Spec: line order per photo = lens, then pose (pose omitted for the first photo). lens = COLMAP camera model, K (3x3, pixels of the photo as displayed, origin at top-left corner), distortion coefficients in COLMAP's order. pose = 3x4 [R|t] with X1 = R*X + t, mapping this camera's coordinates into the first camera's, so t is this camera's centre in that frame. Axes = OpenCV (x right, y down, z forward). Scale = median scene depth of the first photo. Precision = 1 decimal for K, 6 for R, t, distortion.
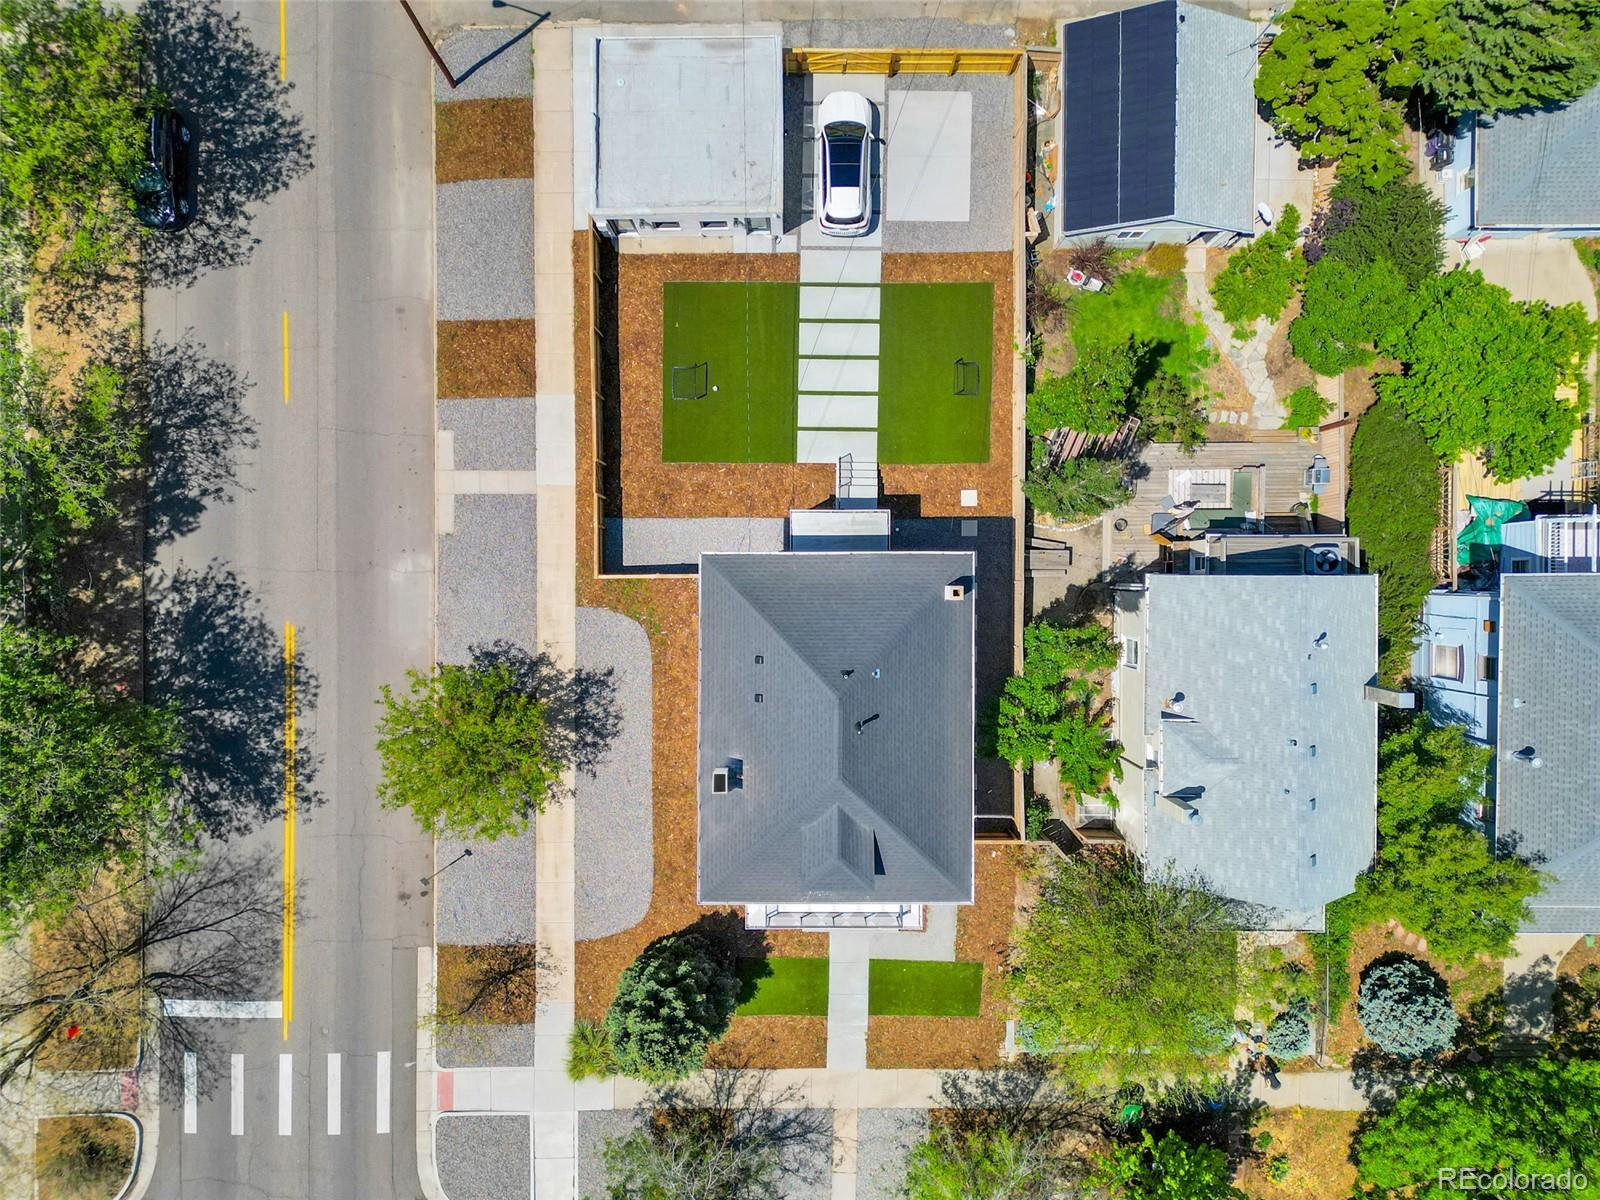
lens RADIAL K [[1125.2, 0, 802.6], [0, 1125.2, 617.5], [0, 0, 1]] dist [0.092383, -0.110847]
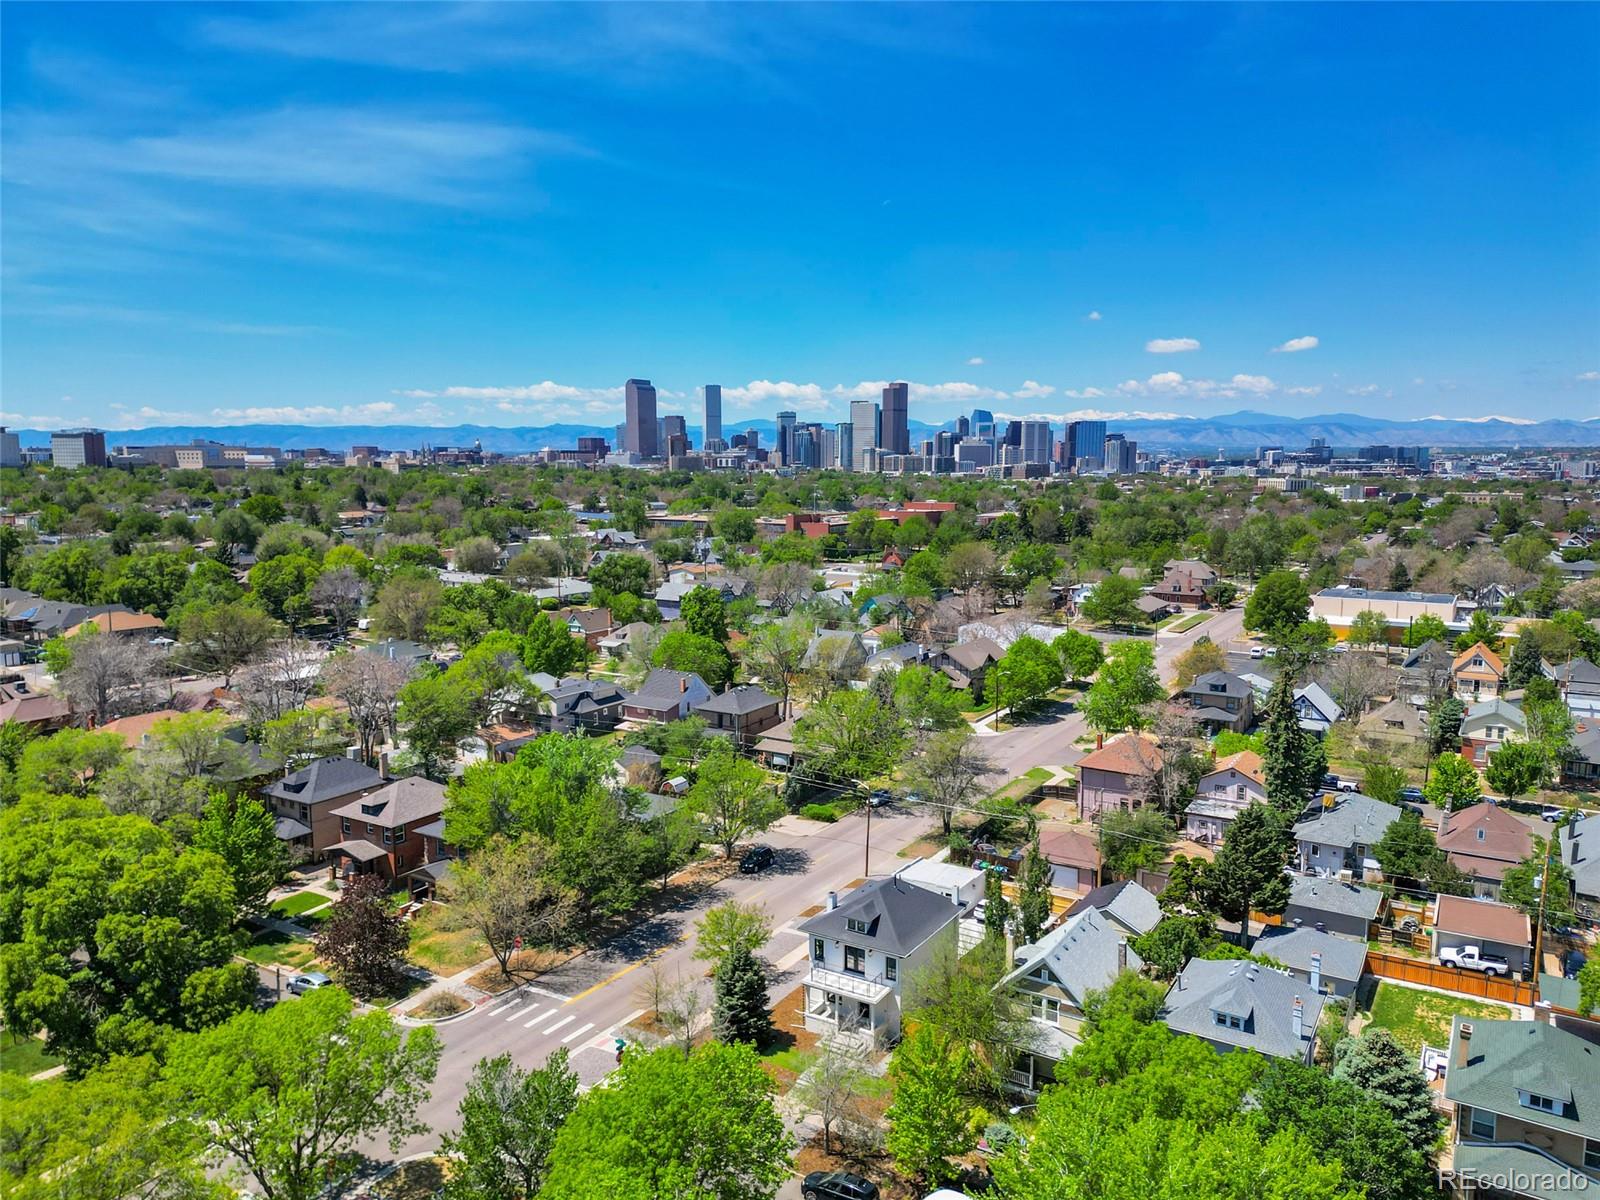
lens RADIAL K [[1136.4, 0, 796.3], [0, 1136.4, 598.4], [0, 0, 1]] dist [0.067310, -0.058584]
pose [[0.848632, 0.066848, -0.524742, 0.882956], [-0.528978, 0.102963, -0.842366, 1.748438], [-0.002281, 0.992436, 0.122739, 0.057134]]
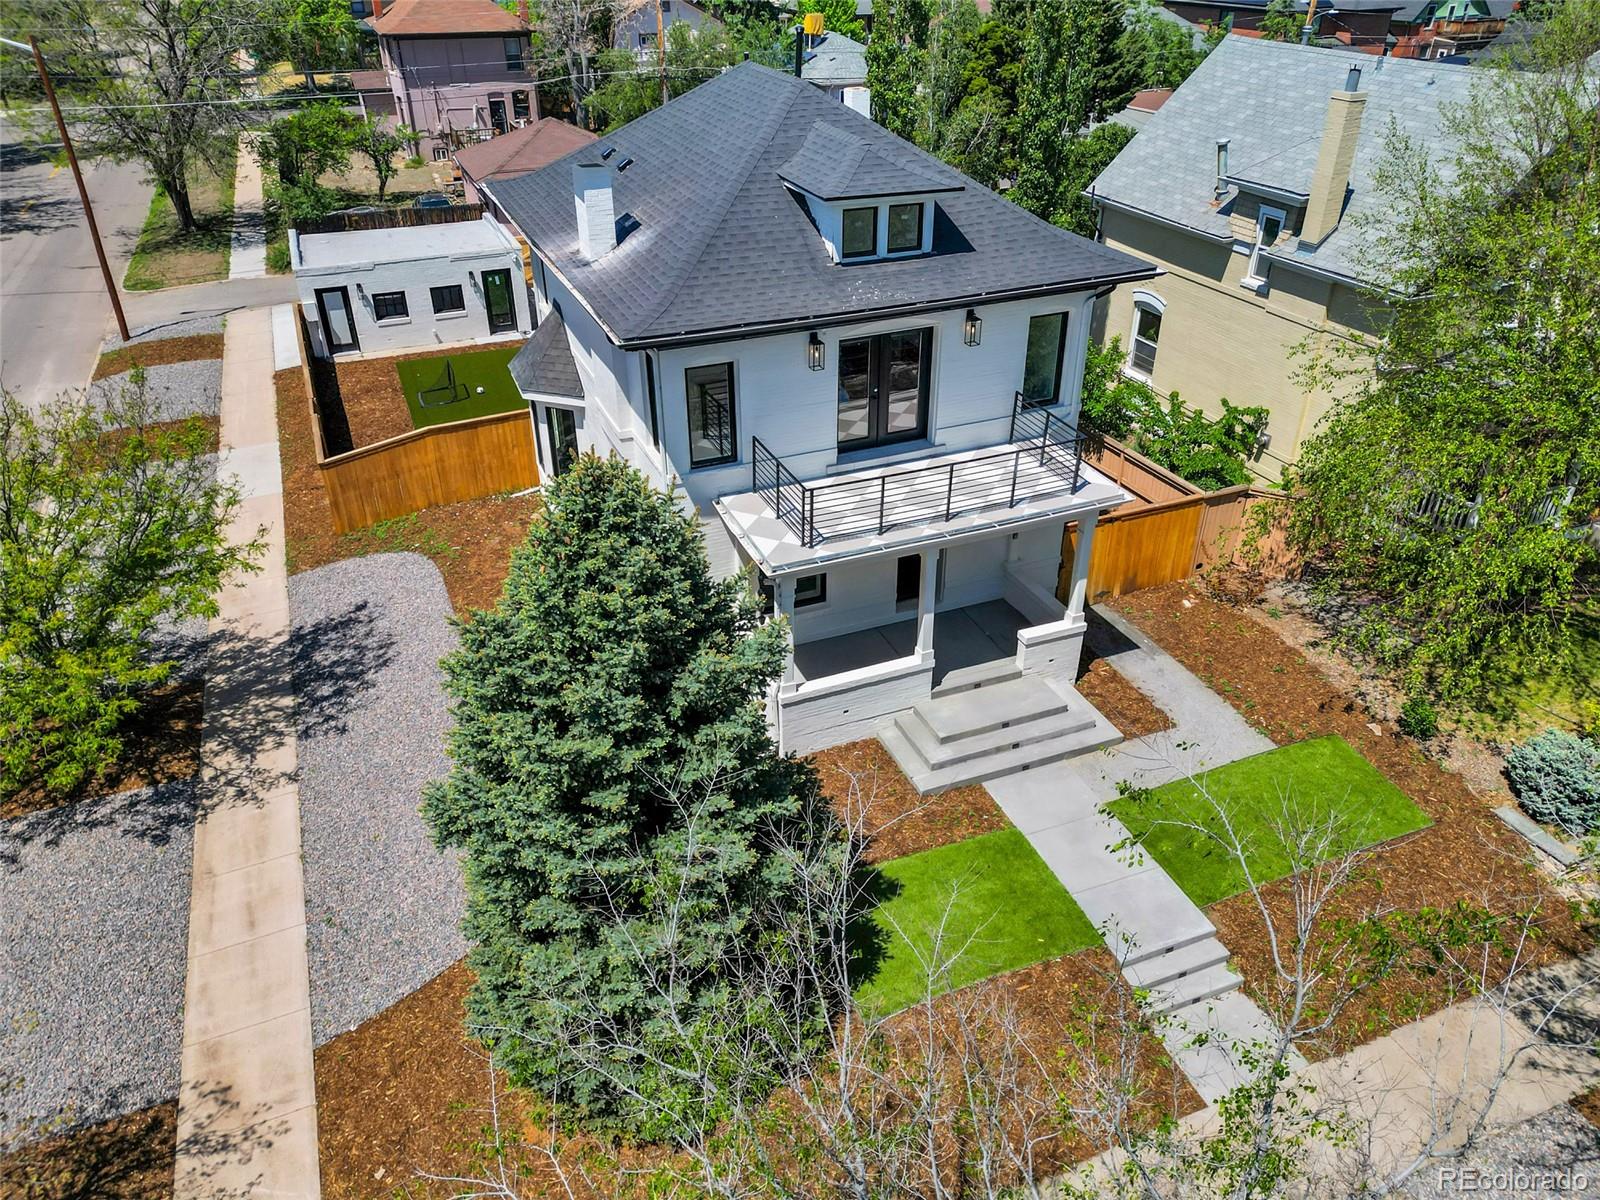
lens RADIAL K [[1136.4, 0, 796.3], [0, 1136.4, 598.4], [0, 0, 1]] dist [0.067310, -0.058584]
pose [[0.925091, -0.198535, 0.323714, -0.154469], [0.379681, 0.467824, -0.798112, 0.539381], [0.007012, 0.861234, 0.508160, 0.725452]]
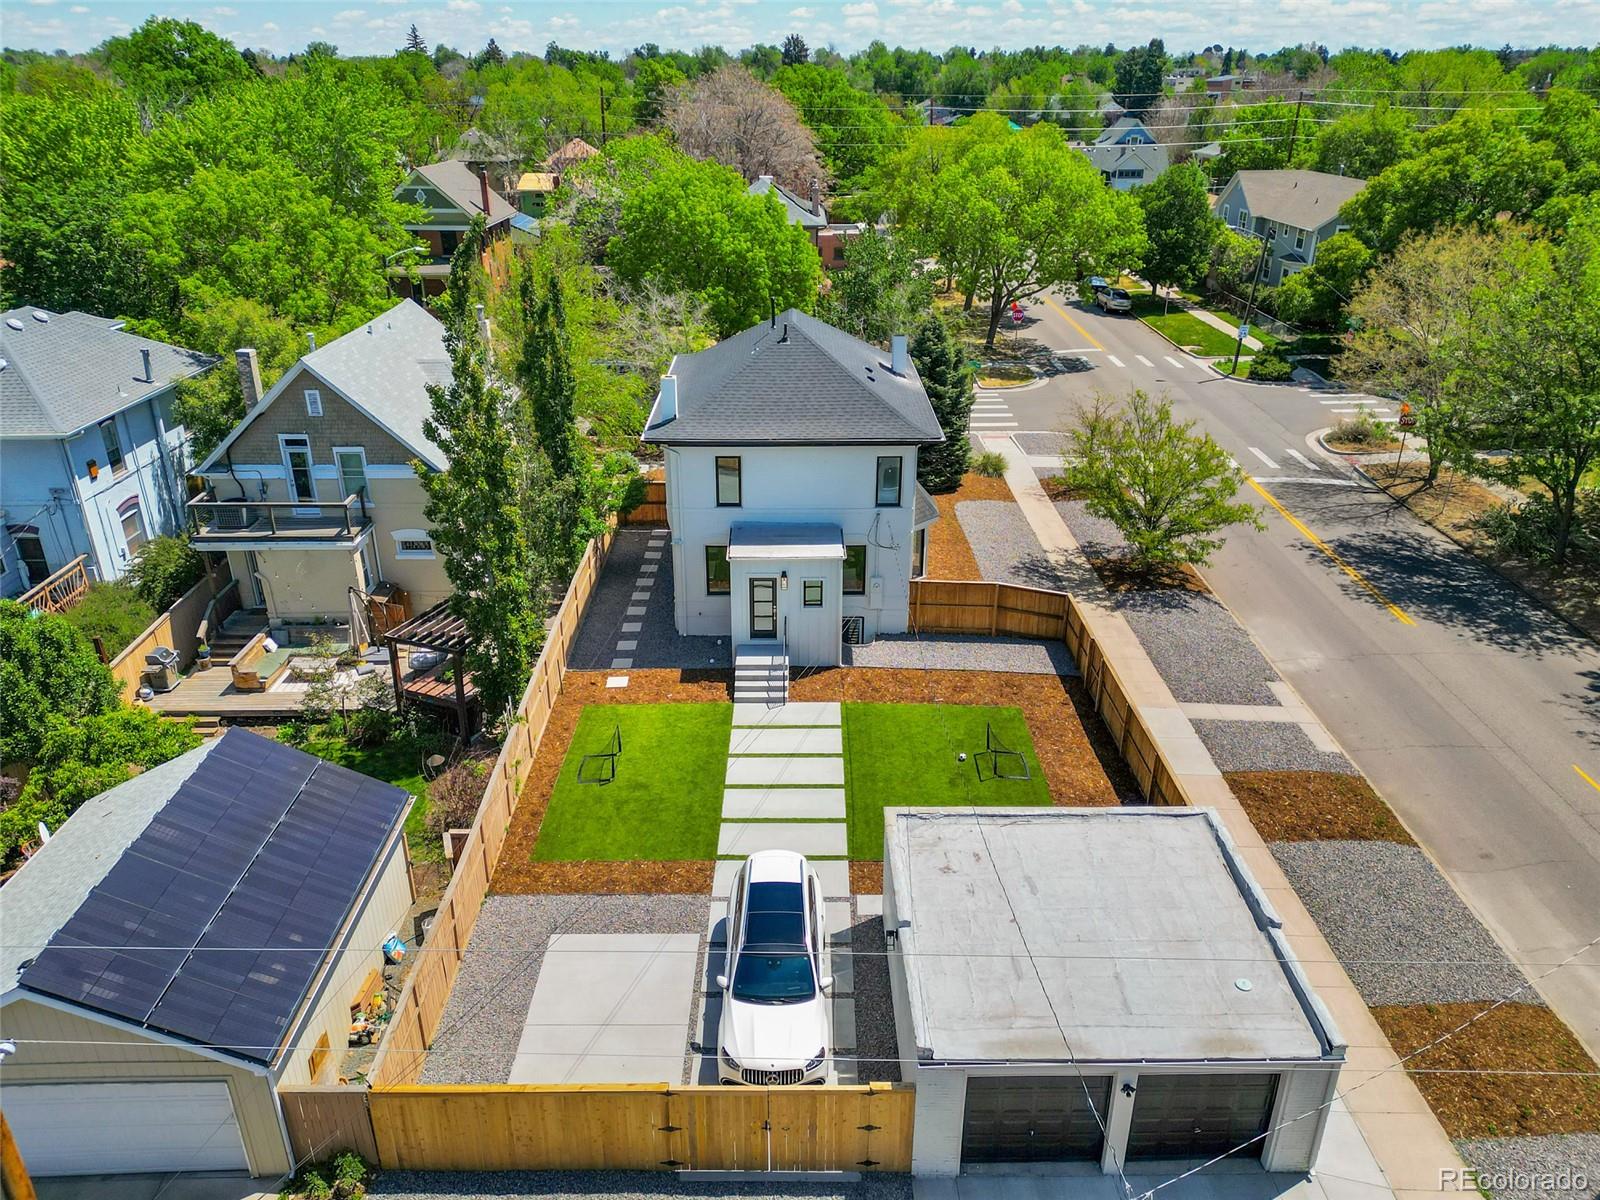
lens RADIAL K [[1125.2, 0, 802.6], [0, 1125.2, 617.5], [0, 0, 1]] dist [0.092383, -0.110847]
pose [[-0.999901, 0.005602, -0.012907, 0.029314], [-0.014060, -0.434063, 0.900773, -0.778116], [-0.000556, 0.900865, 0.434099, 0.614318]]
